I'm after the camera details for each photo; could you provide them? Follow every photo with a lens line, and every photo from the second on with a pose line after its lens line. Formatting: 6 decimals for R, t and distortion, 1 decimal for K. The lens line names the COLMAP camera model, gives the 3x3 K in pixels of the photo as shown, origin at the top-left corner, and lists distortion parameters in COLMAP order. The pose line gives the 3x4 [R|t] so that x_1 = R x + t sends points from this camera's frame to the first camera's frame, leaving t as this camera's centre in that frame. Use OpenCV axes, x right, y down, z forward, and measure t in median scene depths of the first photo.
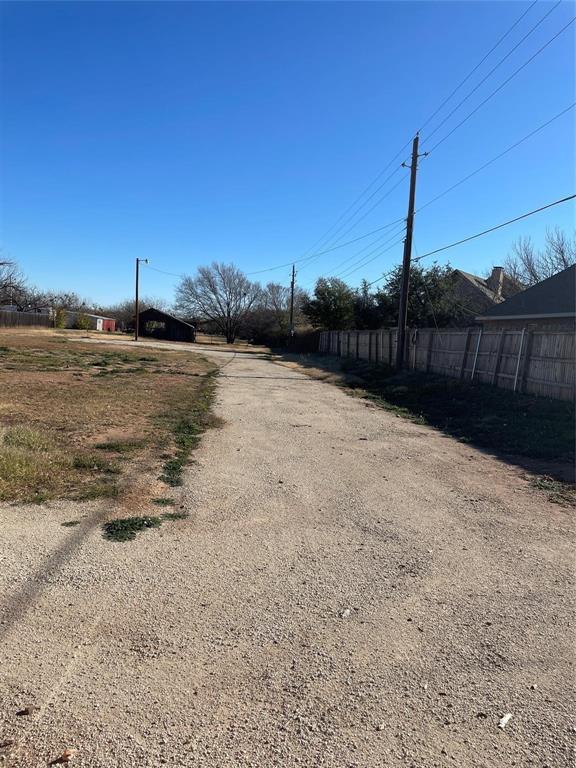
lens RADIAL K [[578.1, 0, 299.6], [0, 578.1, 383.6], [0, 0, 1]] dist [0.088241, -0.113476]
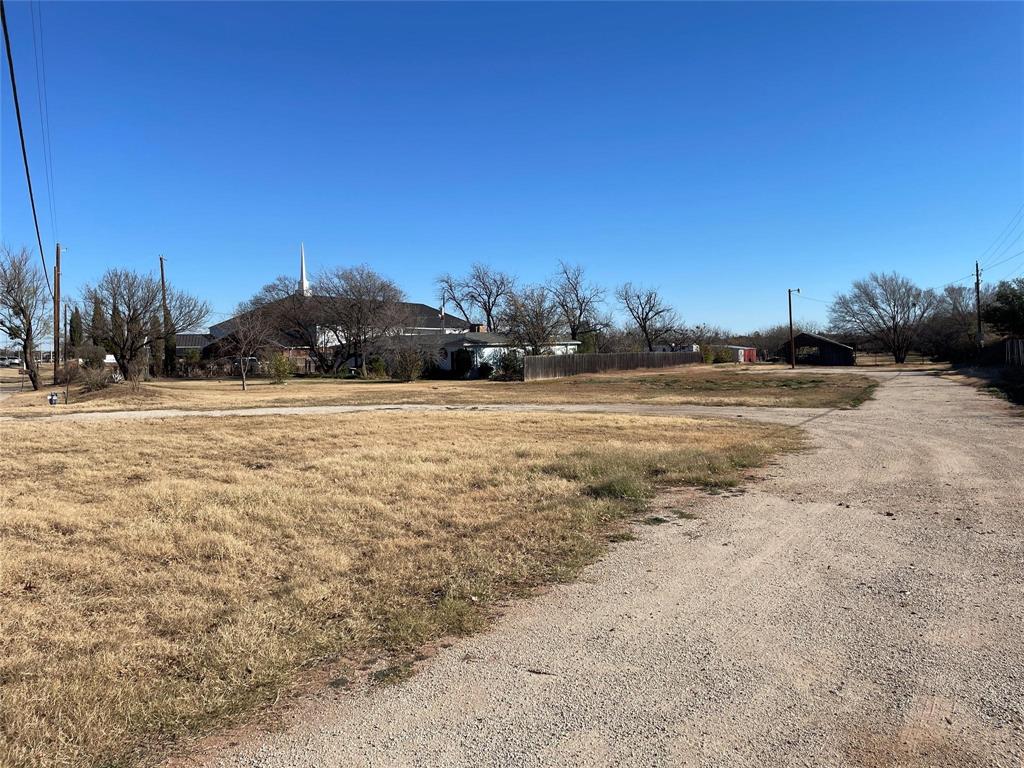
lens RADIAL K [[770.7, 0, 509.3], [0, 770.7, 379.0], [0, 0, 1]] dist [0.088241, -0.113476]
pose [[0.825374, -0.078681, -0.559077, 0.049839], [0.042052, 0.996059, -0.078096, 0.021205], [0.563018, 0.040948, 0.825429, -0.287825]]
